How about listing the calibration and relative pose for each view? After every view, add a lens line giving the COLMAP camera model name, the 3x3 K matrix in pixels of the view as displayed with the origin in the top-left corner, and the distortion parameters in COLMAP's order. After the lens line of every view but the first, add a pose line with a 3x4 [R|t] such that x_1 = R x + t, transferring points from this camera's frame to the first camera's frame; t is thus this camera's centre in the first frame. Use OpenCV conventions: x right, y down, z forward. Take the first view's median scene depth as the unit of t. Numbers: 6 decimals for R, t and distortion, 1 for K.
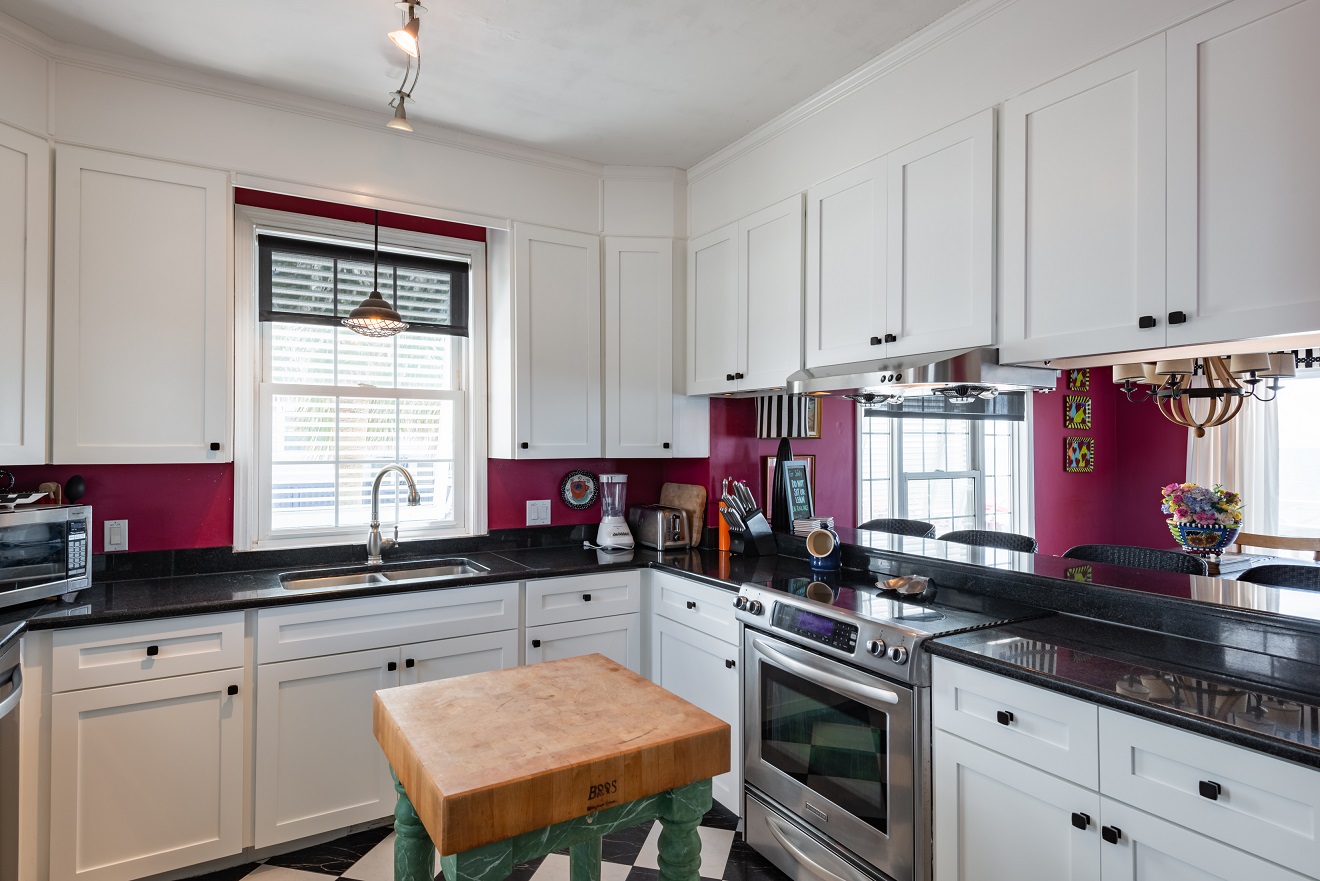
lens RADIAL K [[695.6, 0, 658.4], [0, 695.6, 442.3], [0, 0, 1]] dist [0.003815, -0.000624]
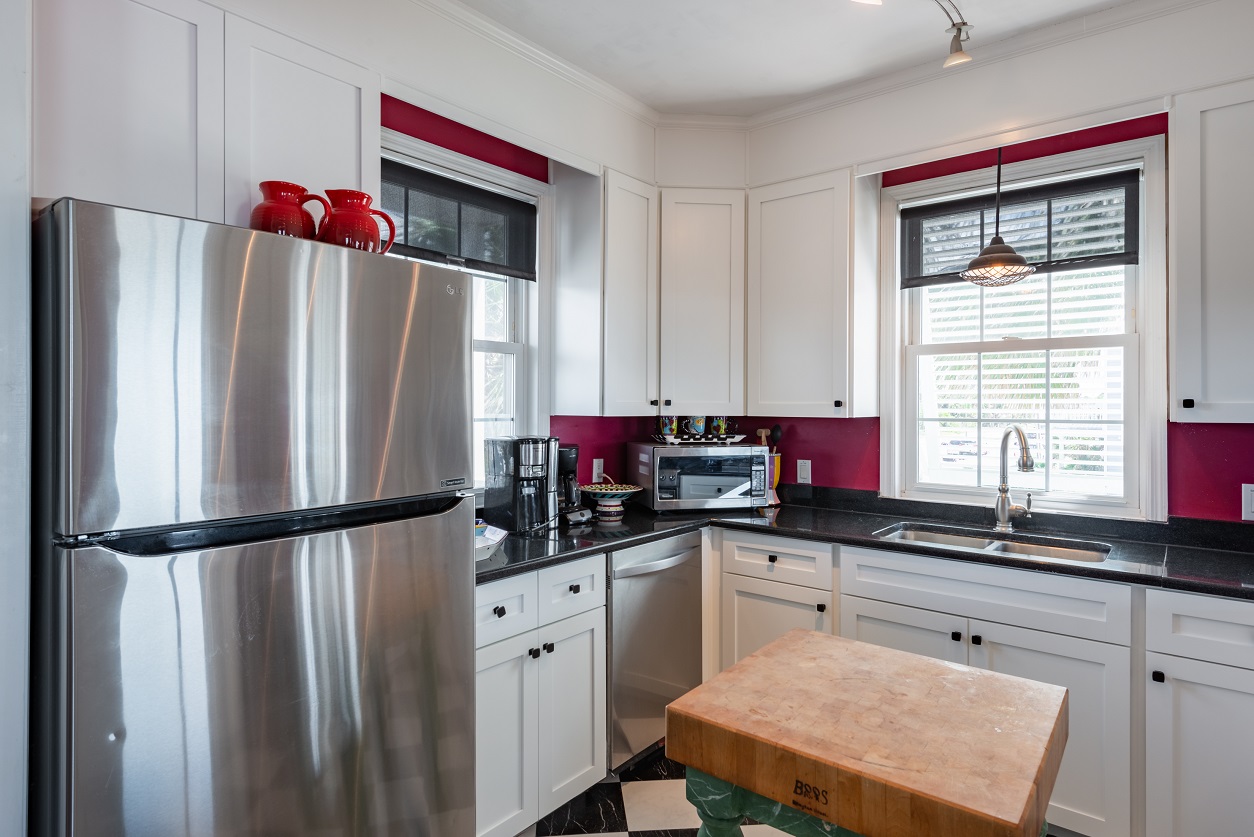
lens RADIAL K [[695.4, 0, 624.5], [0, 695.4, 408.1], [0, 0, 1]] dist [0.018169, -0.000491]
pose [[0.340229, 0.009154, -0.940298, 0.302580], [0.001908, 0.999944, 0.010425, 0.000332], [0.940341, -0.005341, 0.340193, 0.214812]]
